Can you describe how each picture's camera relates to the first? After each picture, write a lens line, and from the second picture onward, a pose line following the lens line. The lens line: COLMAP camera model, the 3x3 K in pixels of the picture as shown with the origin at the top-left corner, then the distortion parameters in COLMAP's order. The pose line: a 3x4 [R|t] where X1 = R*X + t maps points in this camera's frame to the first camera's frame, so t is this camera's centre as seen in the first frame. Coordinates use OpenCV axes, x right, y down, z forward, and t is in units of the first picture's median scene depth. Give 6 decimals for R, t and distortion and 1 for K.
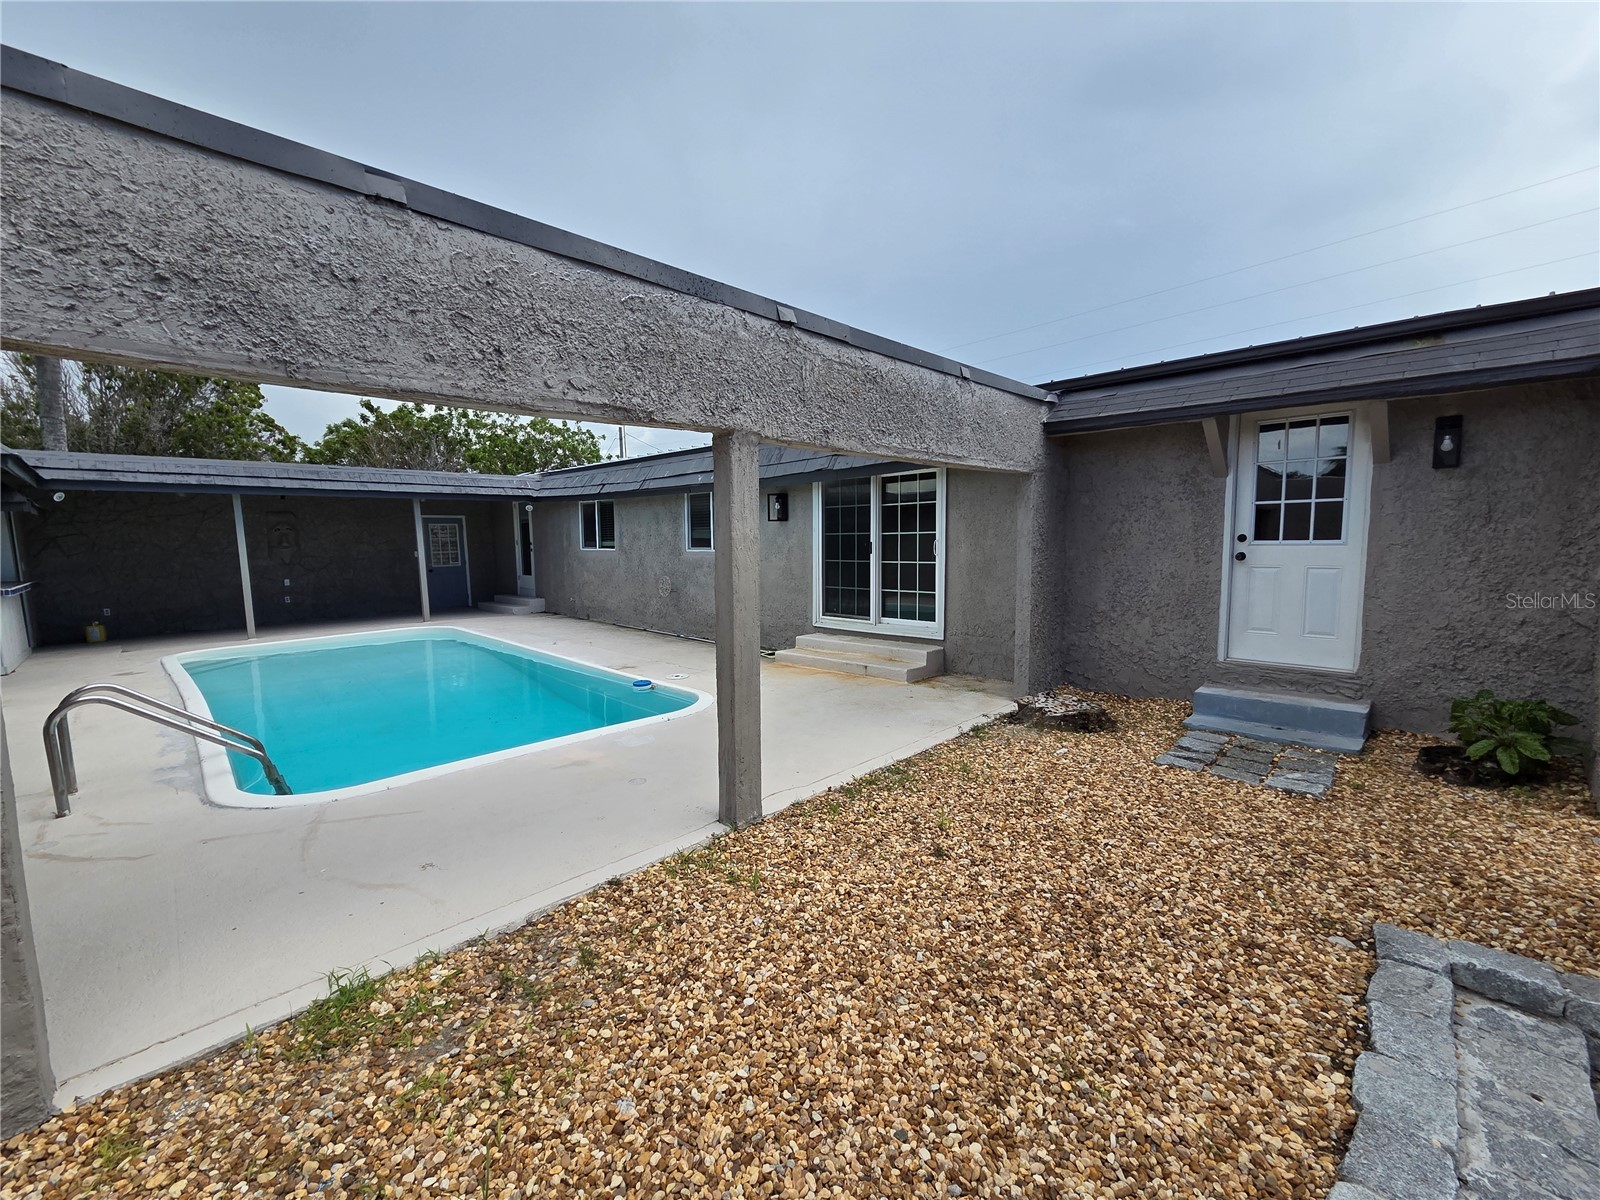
lens RADIAL K [[656.5, 0, 806.9], [0, 656.5, 608.5], [0, 0, 1]] dist [0.000709, -0.000425]
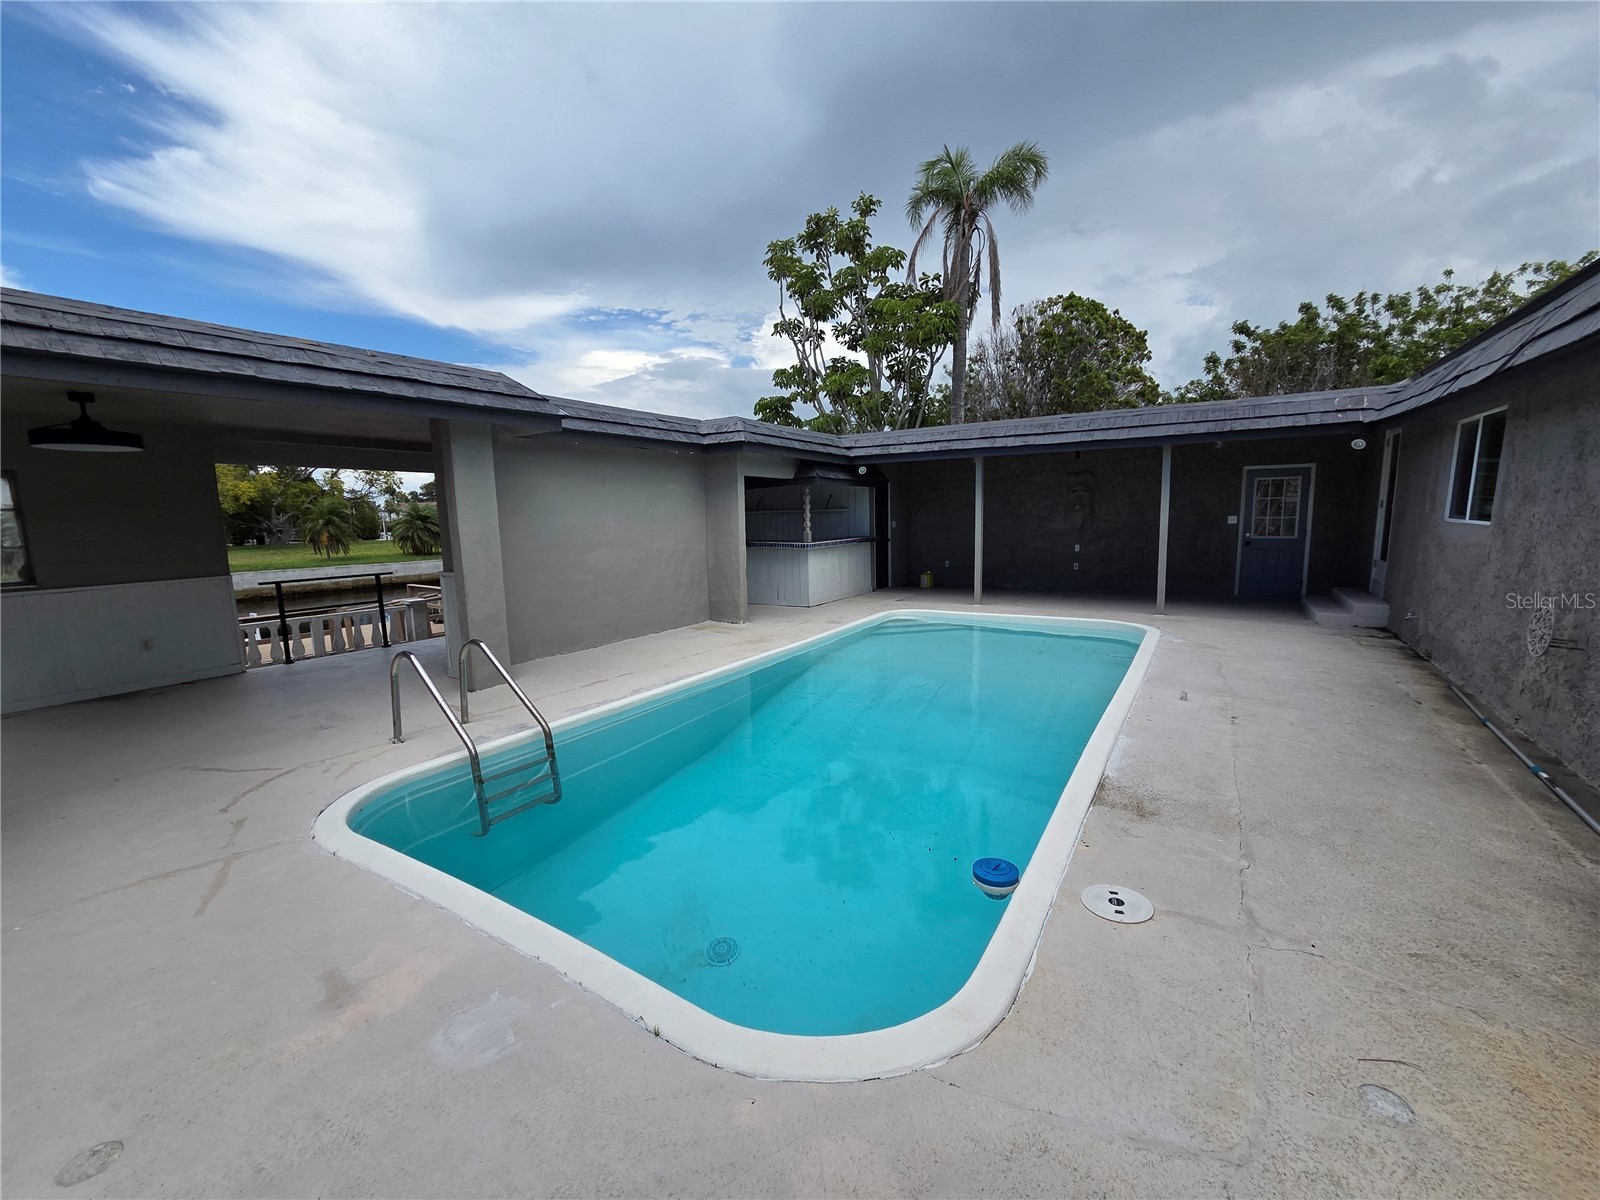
lens RADIAL K [[656.5, 0, 807.5], [0, 656.5, 613.5], [0, 0, 1]] dist [0.000709, -0.000425]
pose [[0.207042, 0.160976, -0.964998, 0.055136], [-0.091077, 0.985258, 0.144815, -0.054946], [0.974084, 0.057906, 0.218651, 0.479681]]
